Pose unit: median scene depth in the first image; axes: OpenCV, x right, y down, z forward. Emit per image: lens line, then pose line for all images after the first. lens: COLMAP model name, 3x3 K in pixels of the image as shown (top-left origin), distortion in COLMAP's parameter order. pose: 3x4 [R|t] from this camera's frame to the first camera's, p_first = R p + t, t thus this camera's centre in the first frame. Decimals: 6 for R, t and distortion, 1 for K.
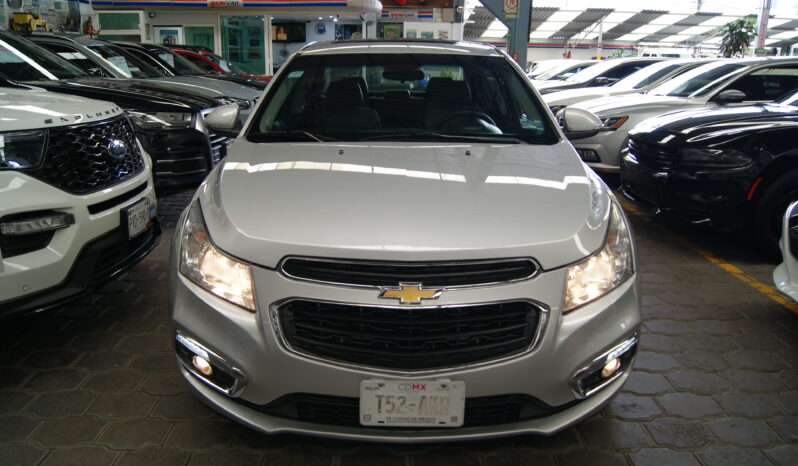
lens RADIAL K [[647.1, 0, 399.0], [0, 647.1, 233.0], [0, 0, 1]] dist [-0.073760, -0.003557]
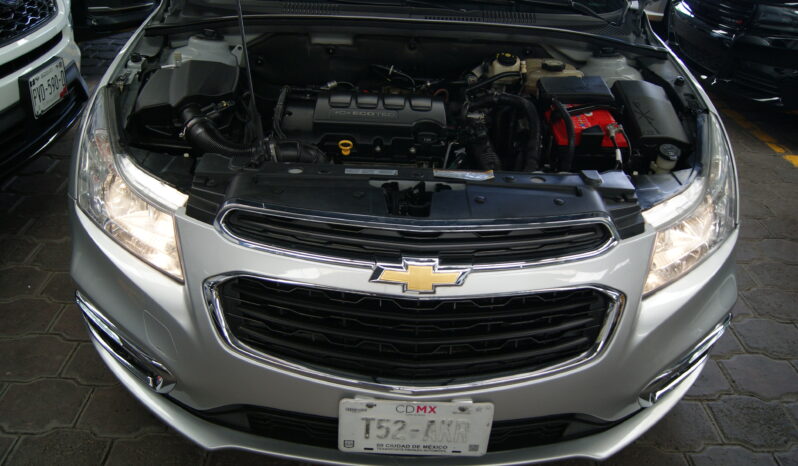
lens RADIAL K [[690.1, 0, 399.0], [0, 690.1, 233.0], [0, 0, 1]] dist [-0.076650, 0.004294]
pose [[0.999192, 0.034369, 0.020830, -0.016714], [-0.038416, 0.969043, 0.243884, -0.102062], [-0.011803, -0.244487, 0.969581, 0.304960]]
